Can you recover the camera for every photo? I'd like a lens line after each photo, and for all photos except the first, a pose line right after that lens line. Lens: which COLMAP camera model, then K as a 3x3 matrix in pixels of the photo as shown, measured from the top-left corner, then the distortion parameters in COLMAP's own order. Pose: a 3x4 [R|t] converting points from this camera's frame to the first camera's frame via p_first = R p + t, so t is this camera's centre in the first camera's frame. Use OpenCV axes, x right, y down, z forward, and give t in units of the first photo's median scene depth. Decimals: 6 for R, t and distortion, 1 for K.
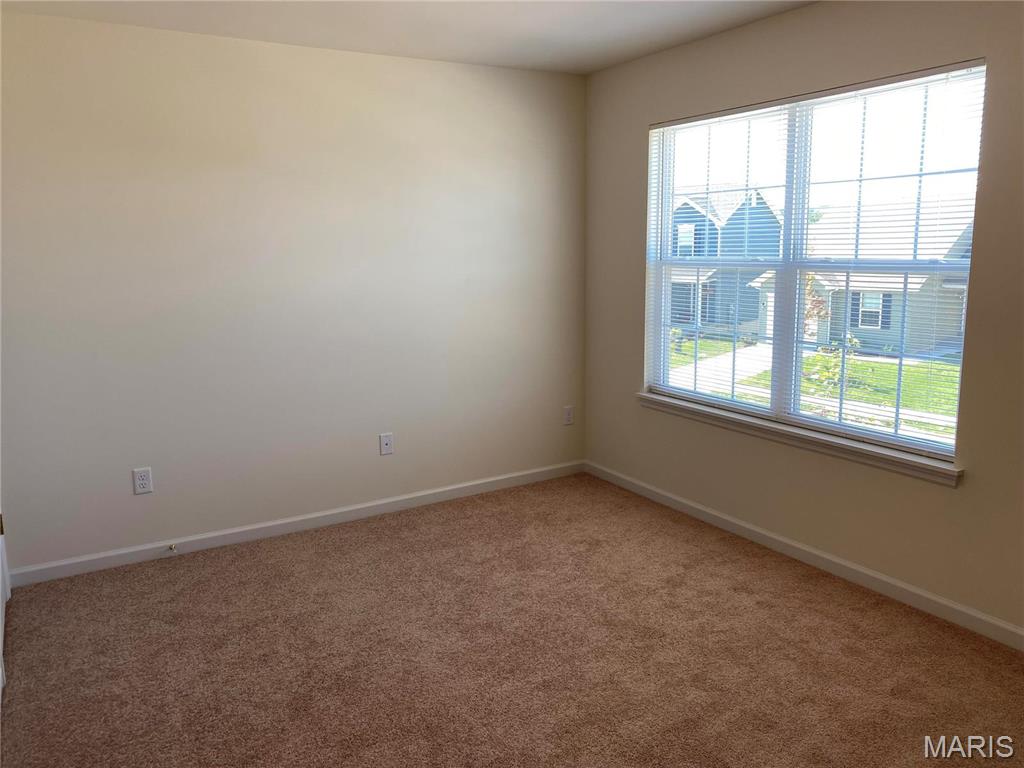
lens RADIAL K [[784.0, 0, 516.5], [0, 784.0, 375.6], [0, 0, 1]] dist [0.039146, -0.071559]
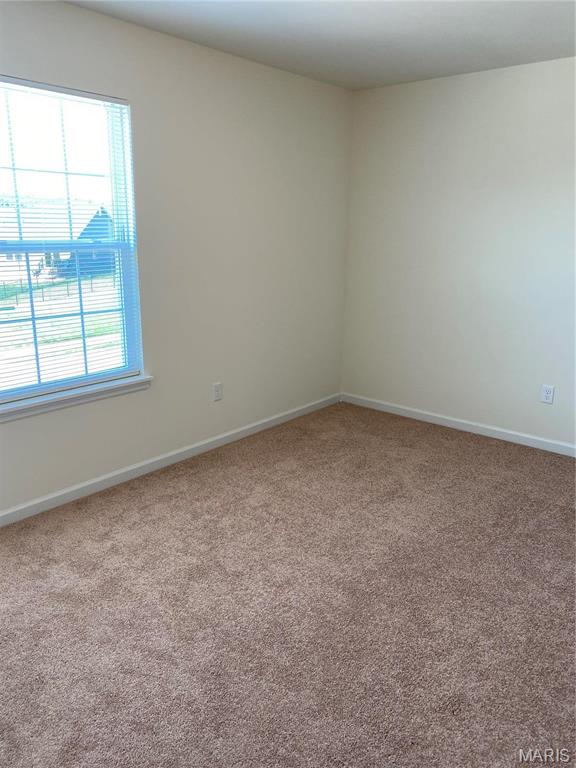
lens RADIAL K [[587.1, 0, 288.0], [0, 587.1, 384.0], [0, 0, 1]] dist [0.050015, 0.002378]
pose [[-0.309847, -0.234028, 0.921534, -0.549540], [0.151001, 0.944820, 0.290713, -0.148865], [-0.938719, 0.229229, -0.257411, 0.935936]]
